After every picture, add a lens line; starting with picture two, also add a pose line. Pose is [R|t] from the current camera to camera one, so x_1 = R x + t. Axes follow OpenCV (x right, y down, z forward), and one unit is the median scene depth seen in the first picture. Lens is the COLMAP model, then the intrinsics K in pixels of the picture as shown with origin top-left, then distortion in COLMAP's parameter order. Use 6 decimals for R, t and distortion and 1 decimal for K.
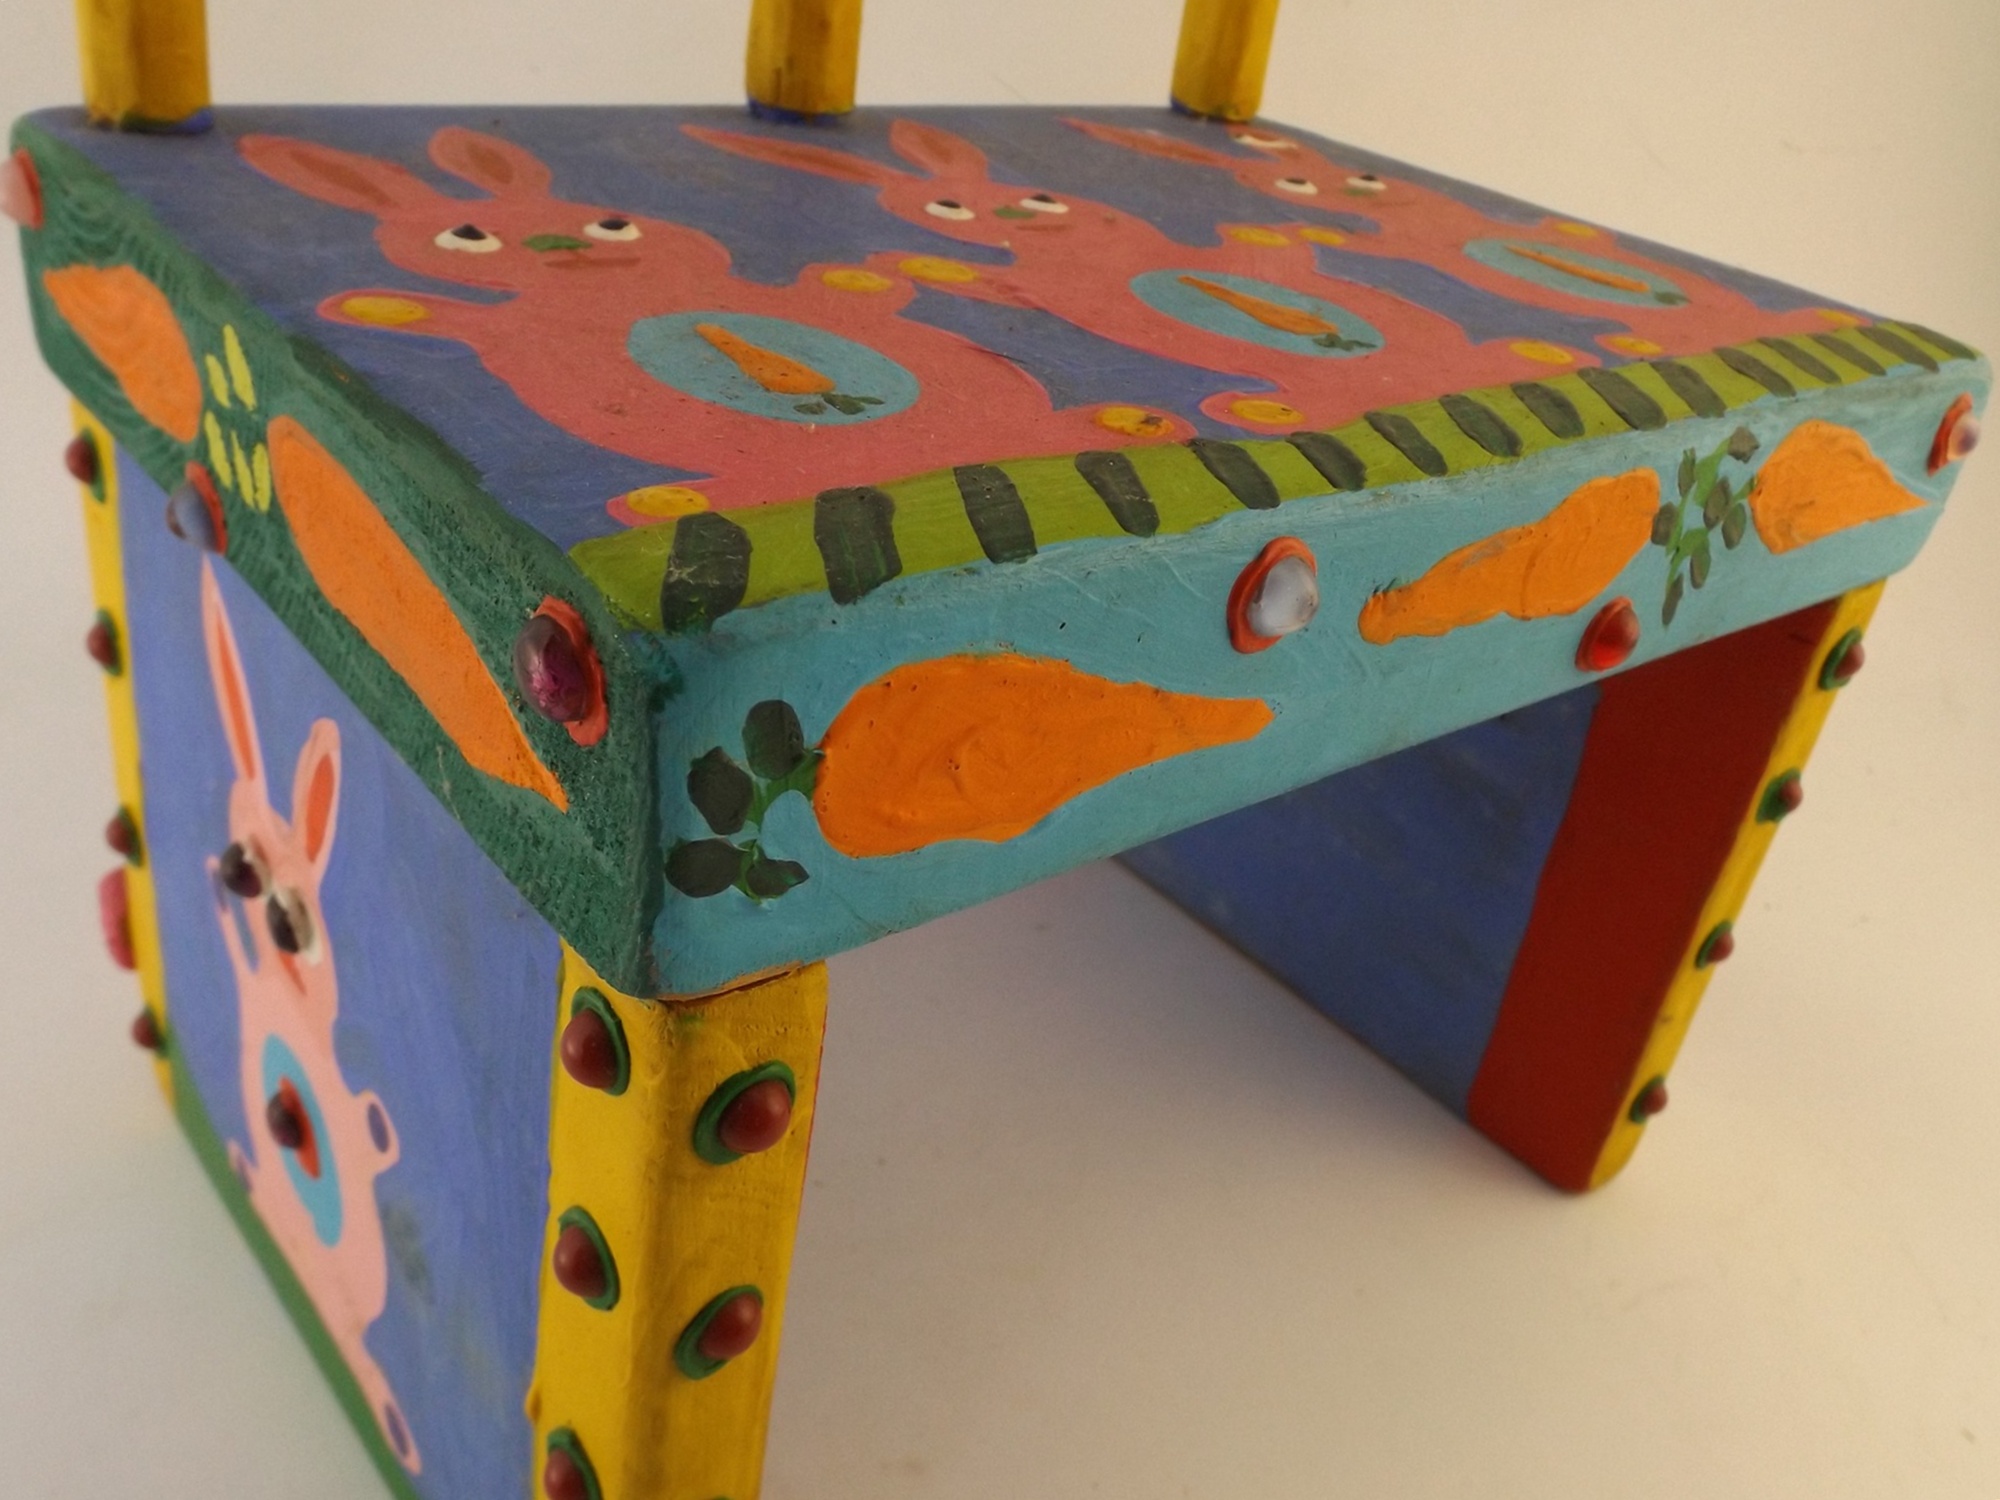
lens RADIAL K [[1722.3, 0, 1000.0], [0, 1722.3, 750.0], [0, 0, 1]] dist [0.004671, -0.003599]
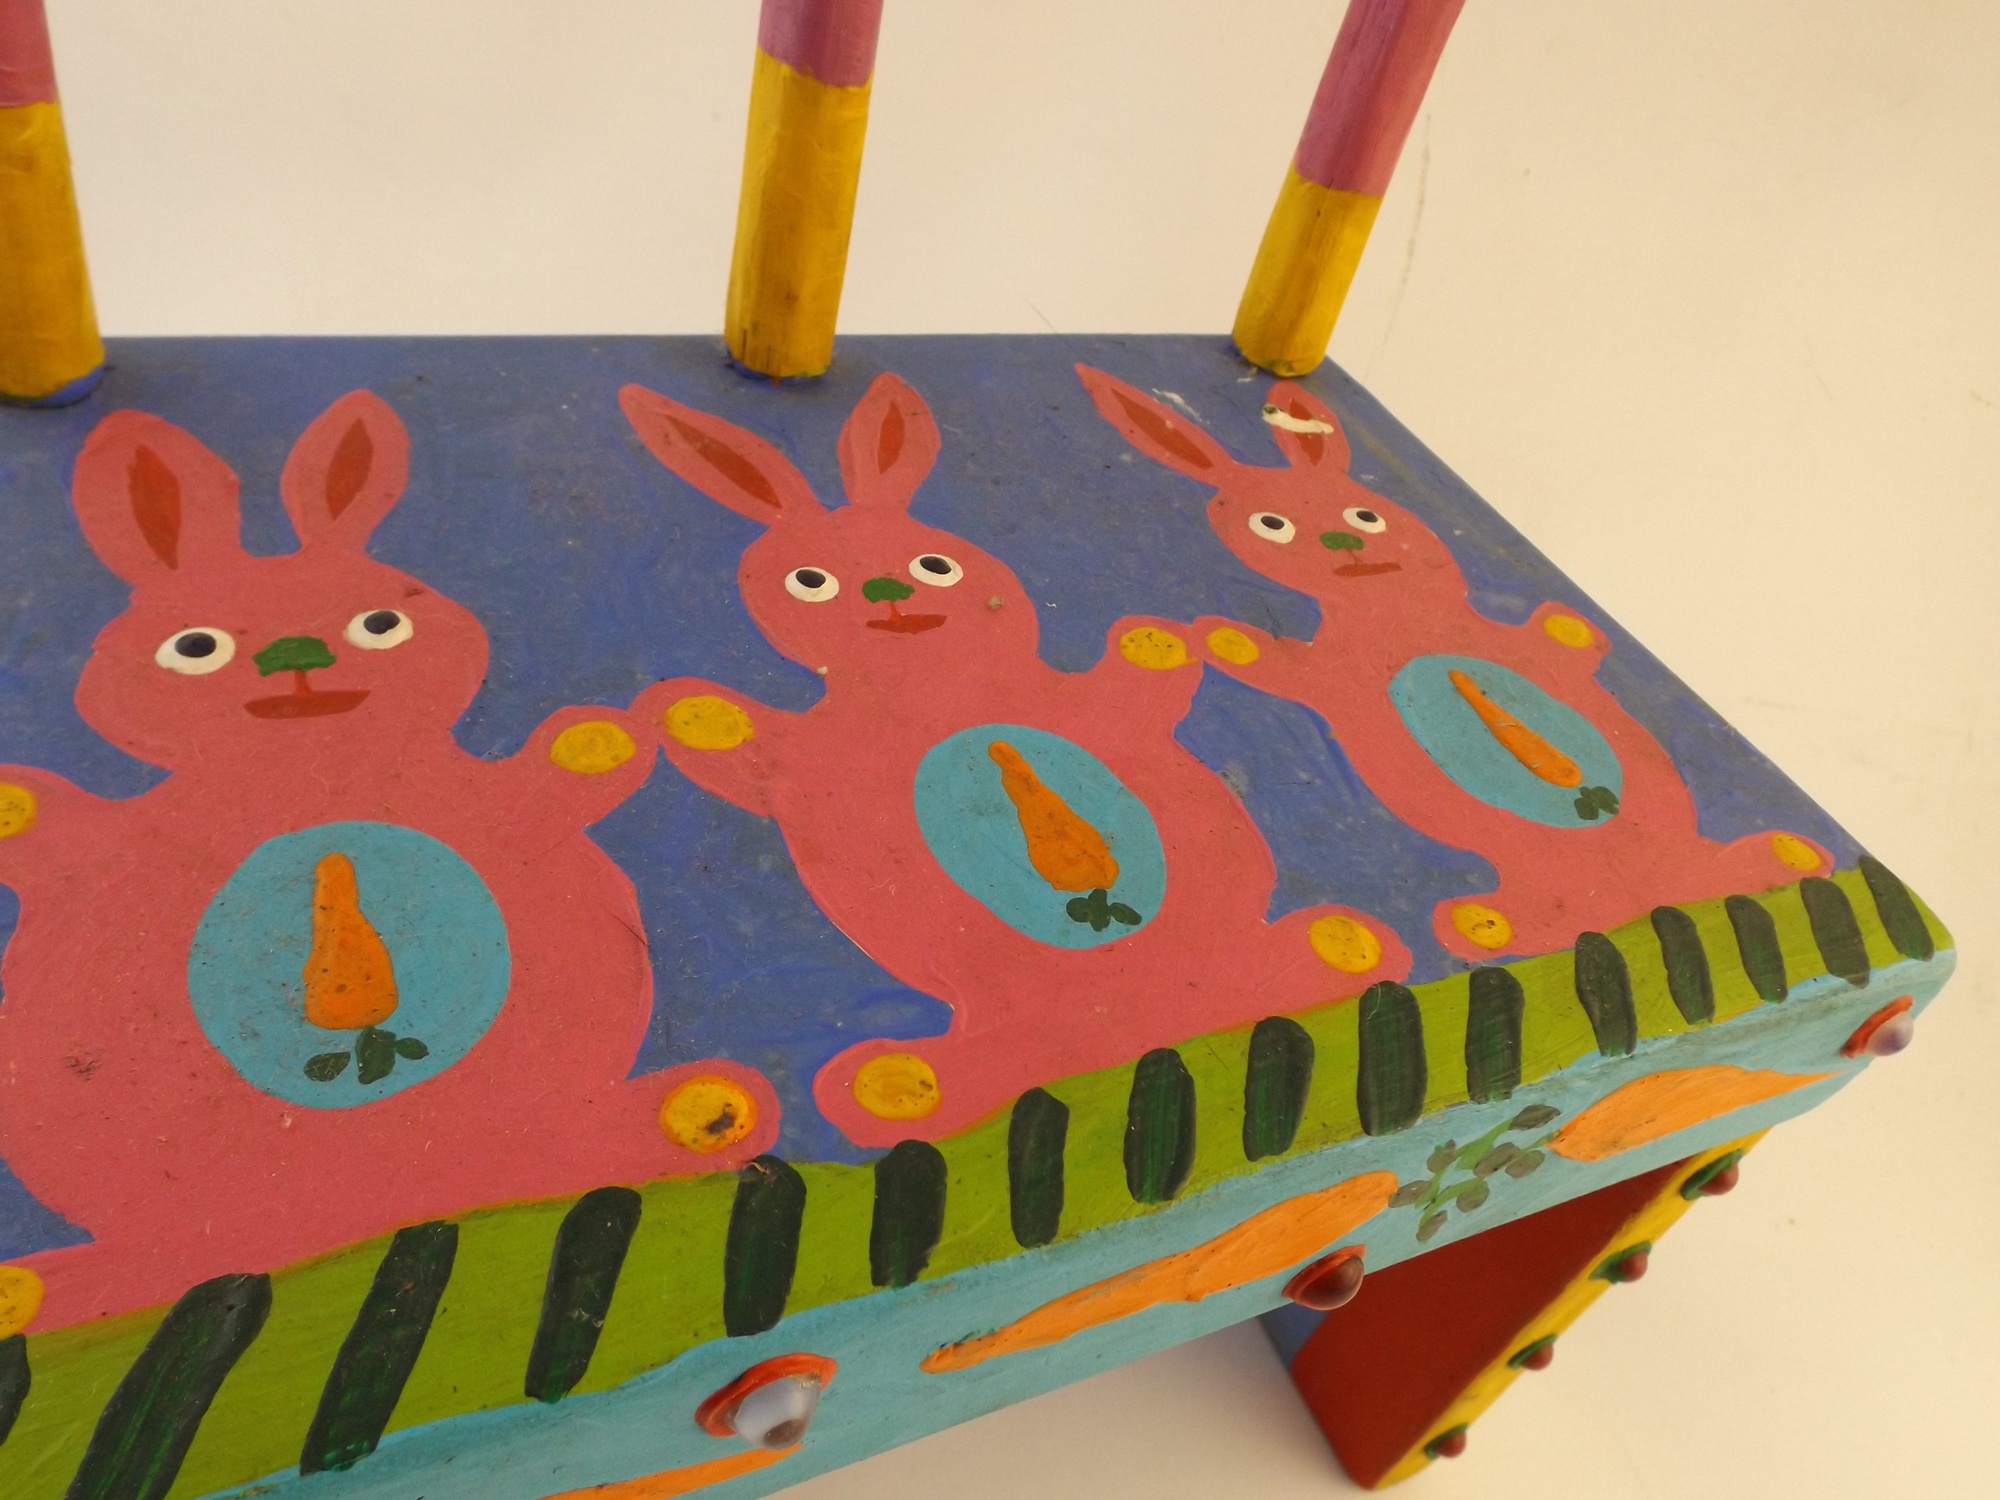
lens RADIAL K [[1446.6, 0, 1000.0], [0, 1446.6, 750.0], [0, 0, 1]] dist [0.002573, -0.001108]
pose [[0.963485, 0.224165, -0.146445, 0.226304], [-0.199544, 0.965806, 0.165535, -0.409573], [0.178544, -0.130268, 0.975270, 0.248154]]
